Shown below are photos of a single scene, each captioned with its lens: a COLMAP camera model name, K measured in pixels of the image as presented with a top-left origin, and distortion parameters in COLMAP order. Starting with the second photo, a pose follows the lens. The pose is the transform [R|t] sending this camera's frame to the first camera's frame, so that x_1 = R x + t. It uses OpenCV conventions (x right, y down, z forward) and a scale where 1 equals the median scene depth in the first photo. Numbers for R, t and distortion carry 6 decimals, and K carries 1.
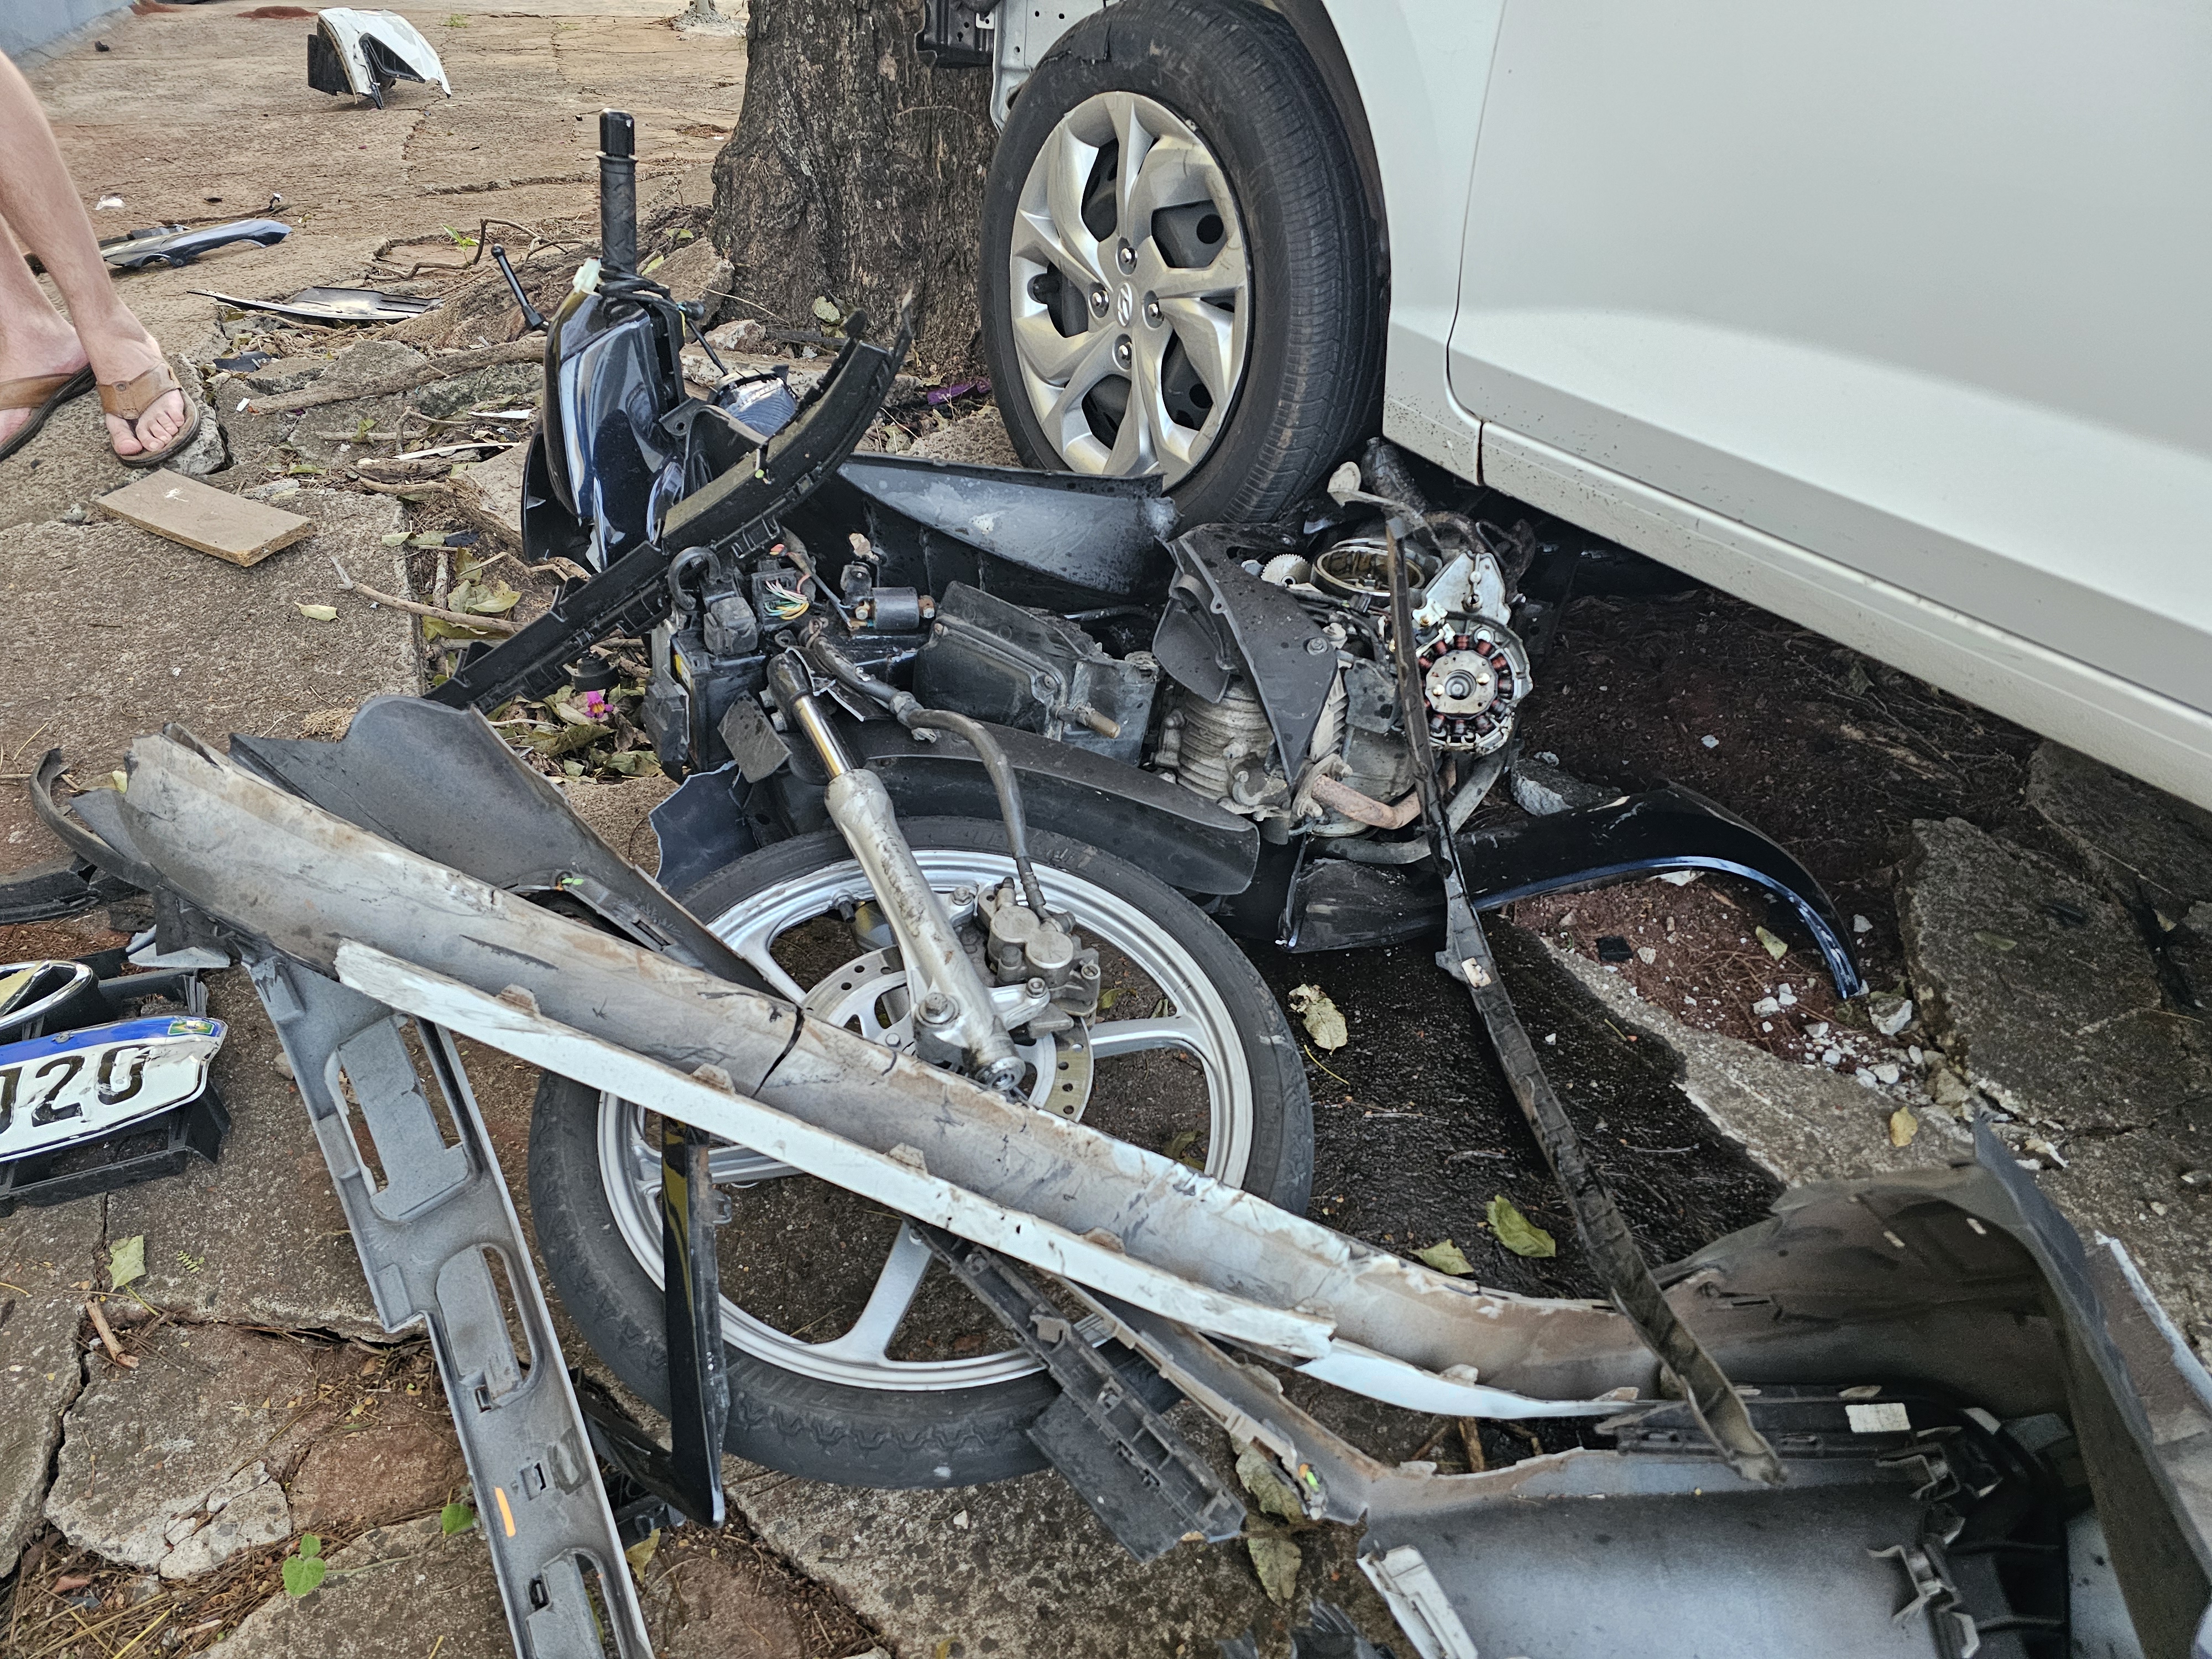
lens RADIAL K [[1495.2, 0, 1109.1], [0, 1495.2, 843.7], [0, 0, 1]] dist [0.067403, -0.058722]
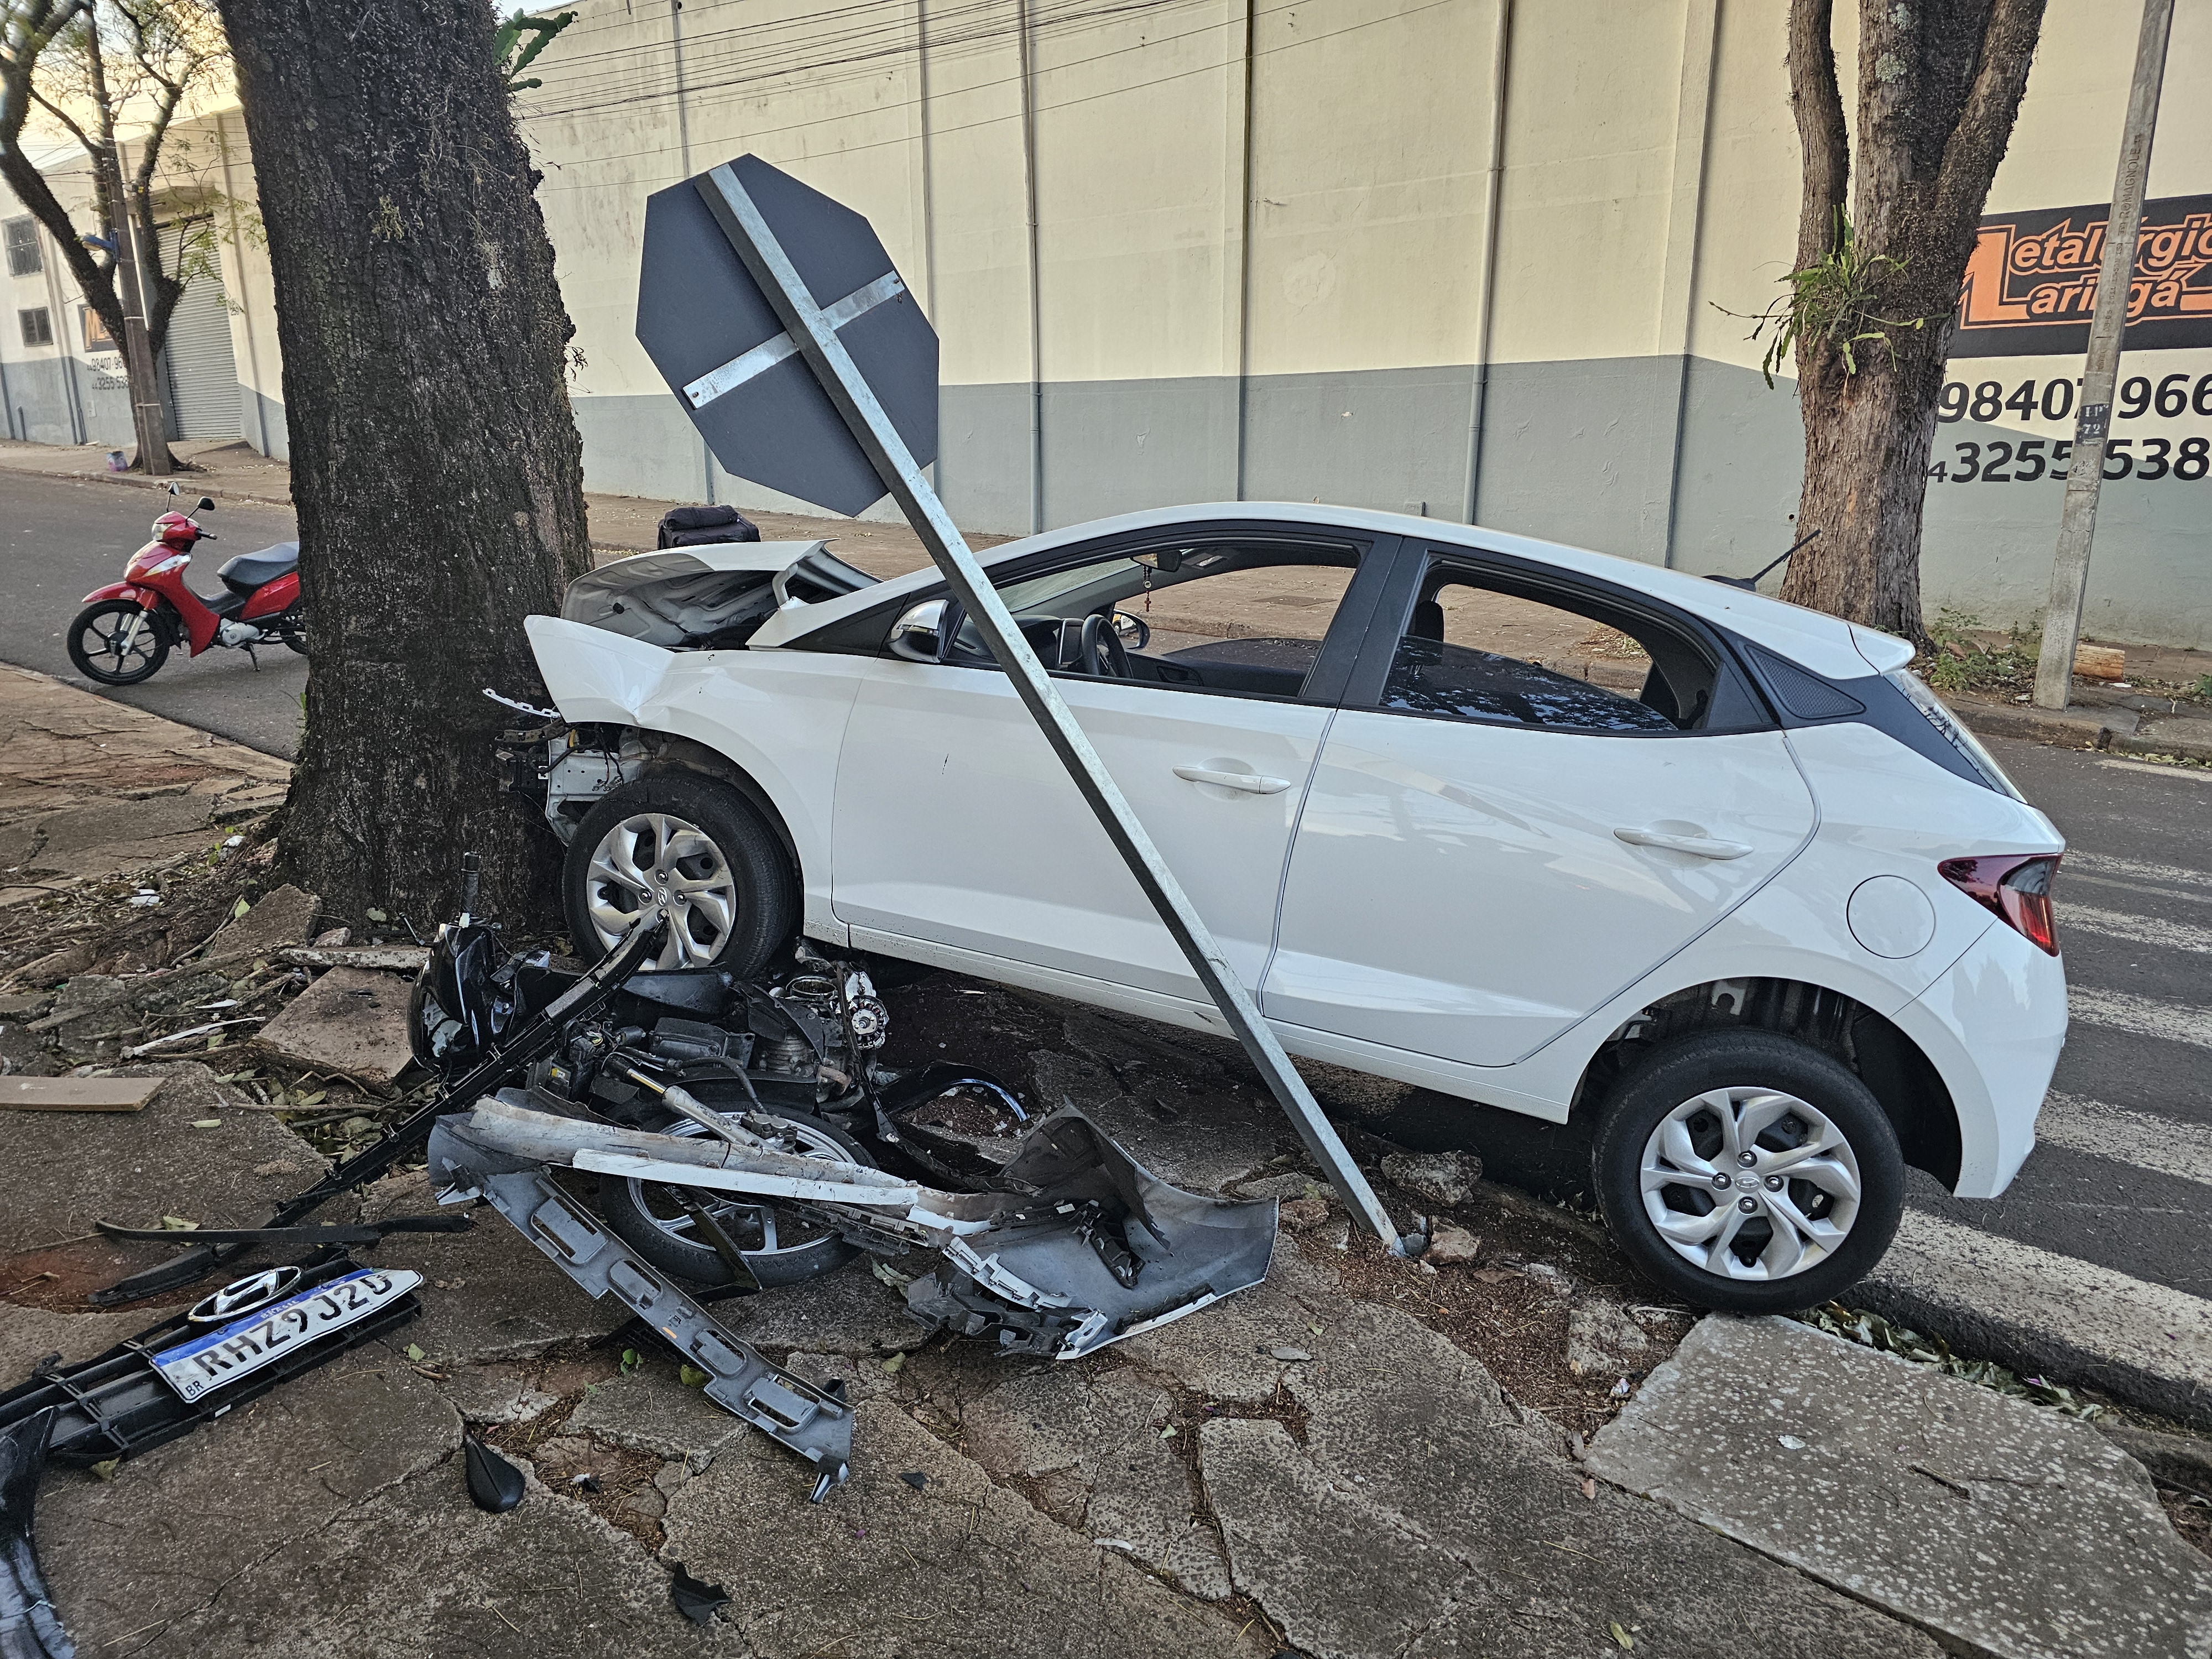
lens RADIAL K [[1495.2, 0, 1109.1], [0, 1495.2, 843.7], [0, 0, 1]] dist [0.067403, -0.058722]
pose [[0.826989, -0.109405, 0.551471, -0.715563], [0.274548, 0.934563, -0.226309, 0.271419], [-0.490625, 0.338560, 0.802910, -1.219941]]
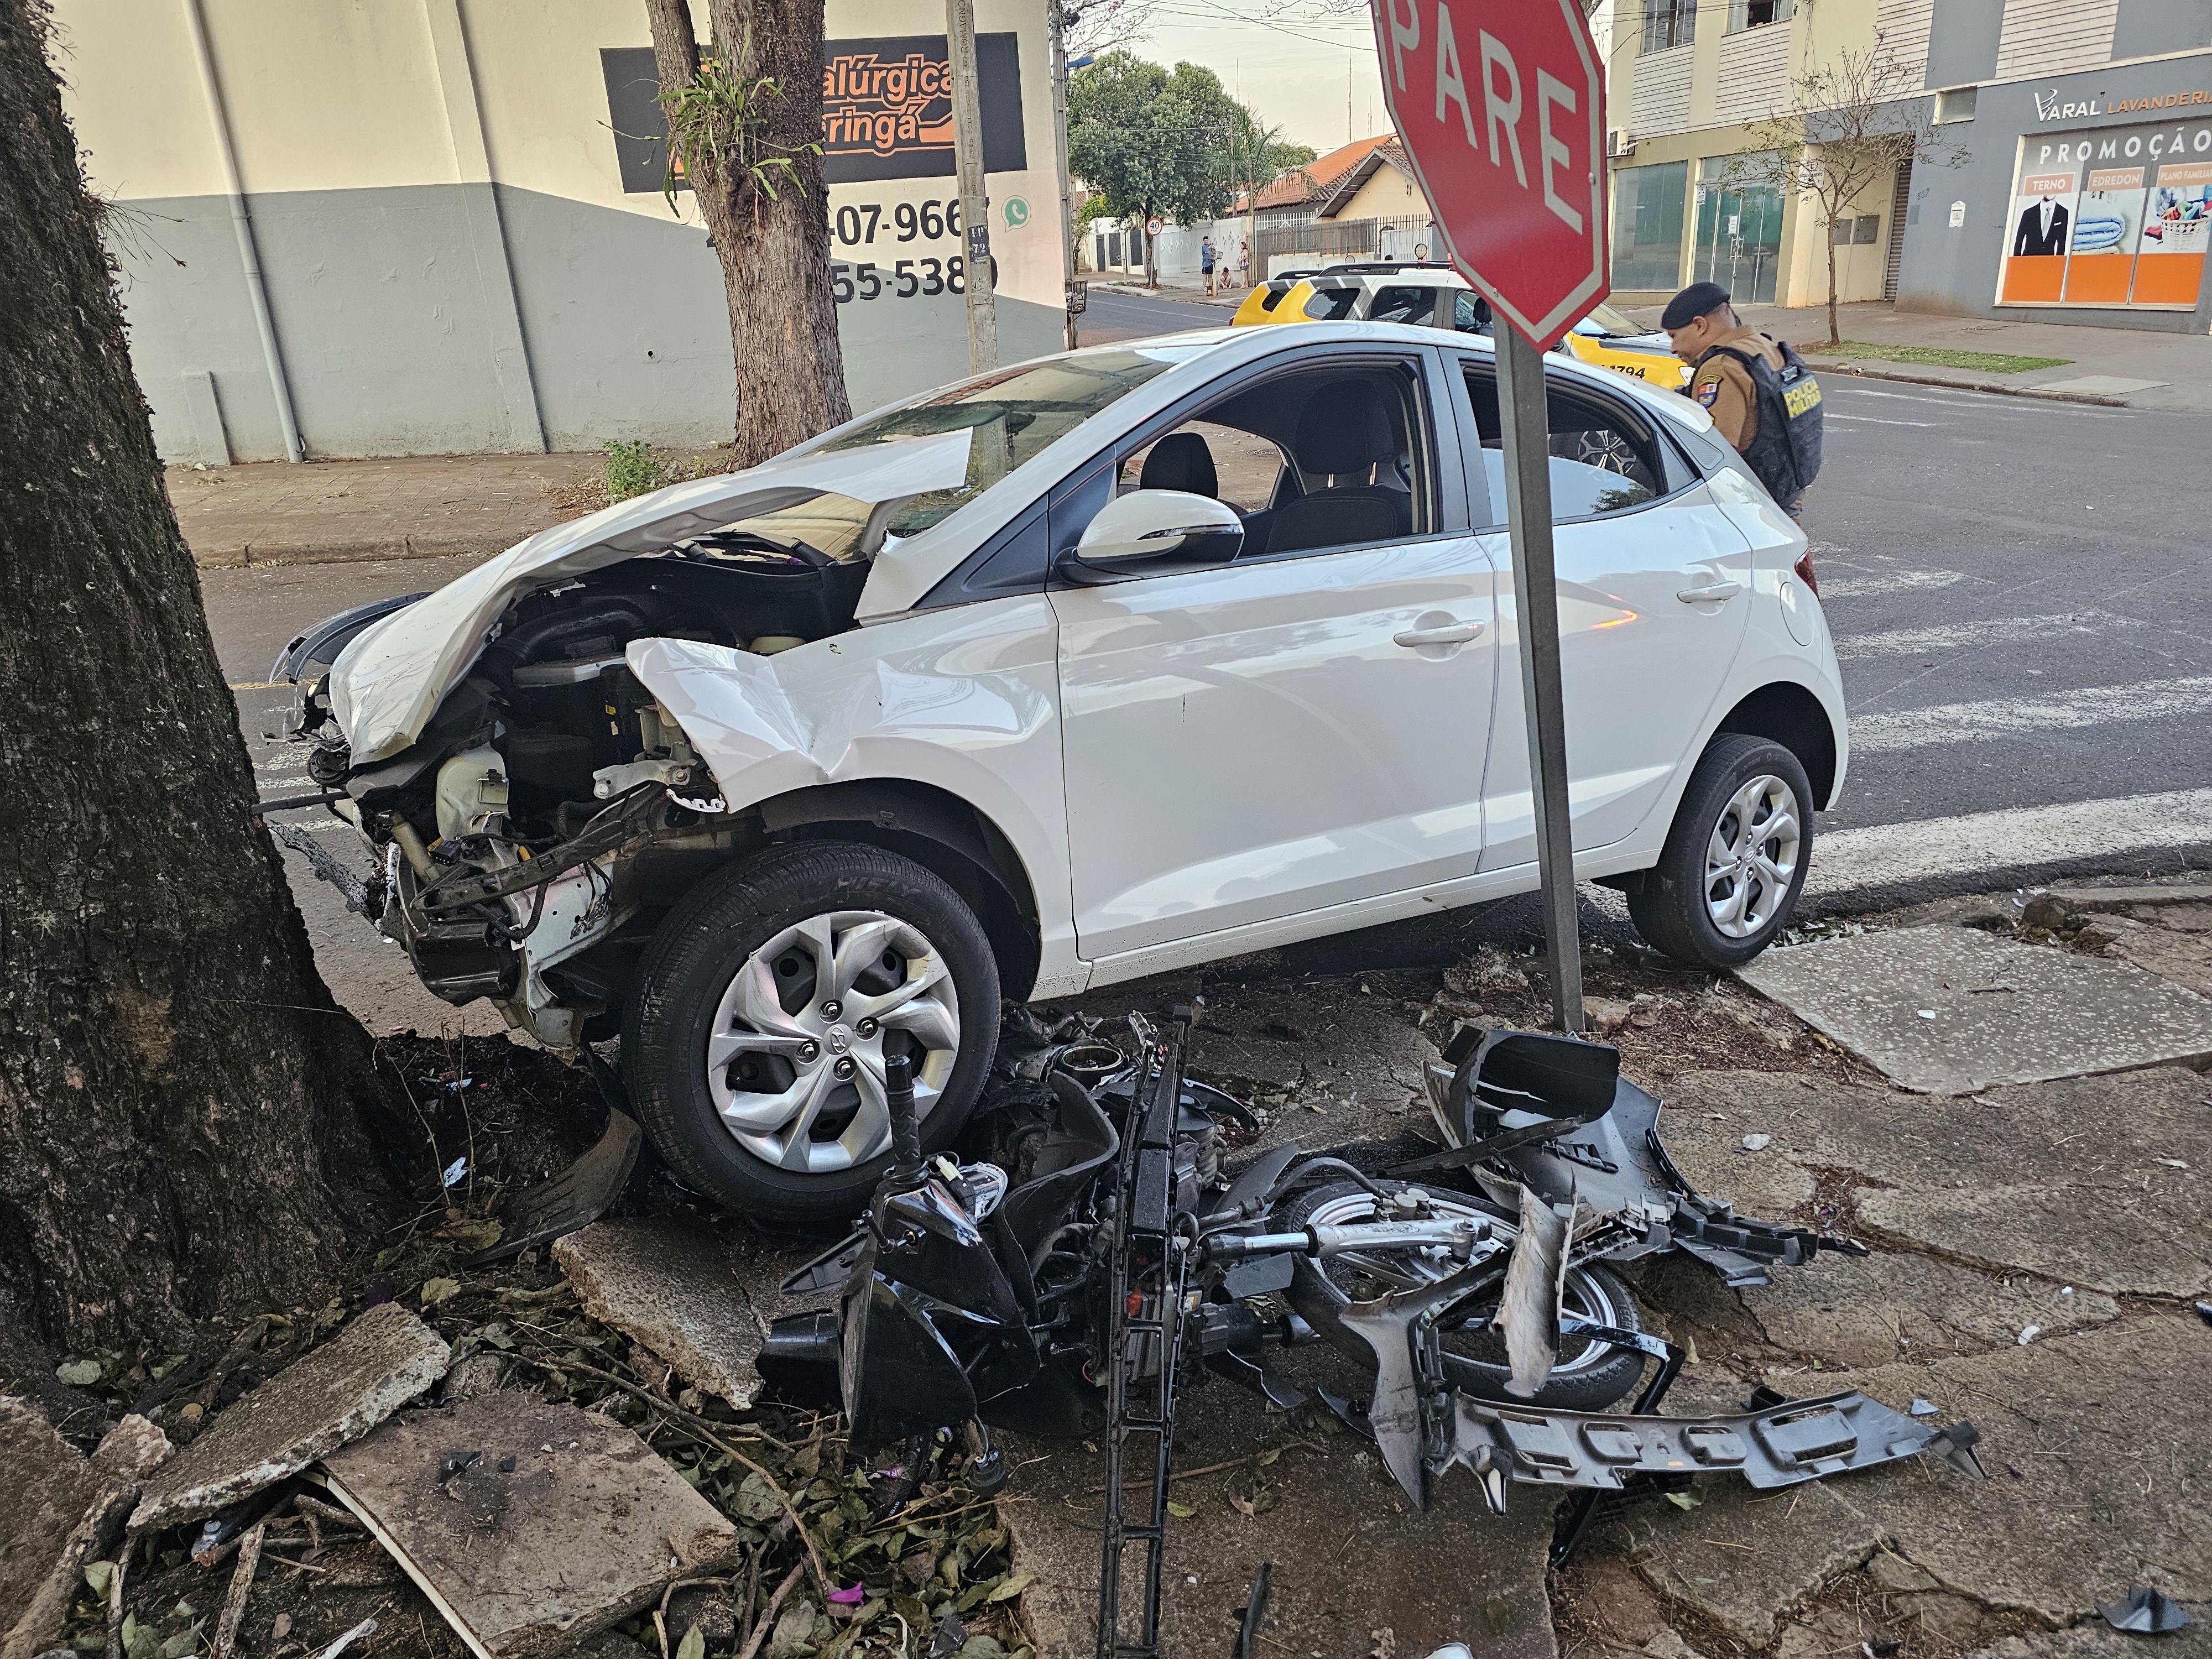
lens RADIAL K [[1495.2, 0, 1109.1], [0, 1495.2, 843.7], [0, 0, 1]] dist [0.067403, -0.058722]
pose [[0.064371, -0.338647, 0.938709, -1.322053], [0.576119, 0.780679, 0.242130, -0.753617], [-0.814827, 0.525222, 0.245354, 0.394126]]
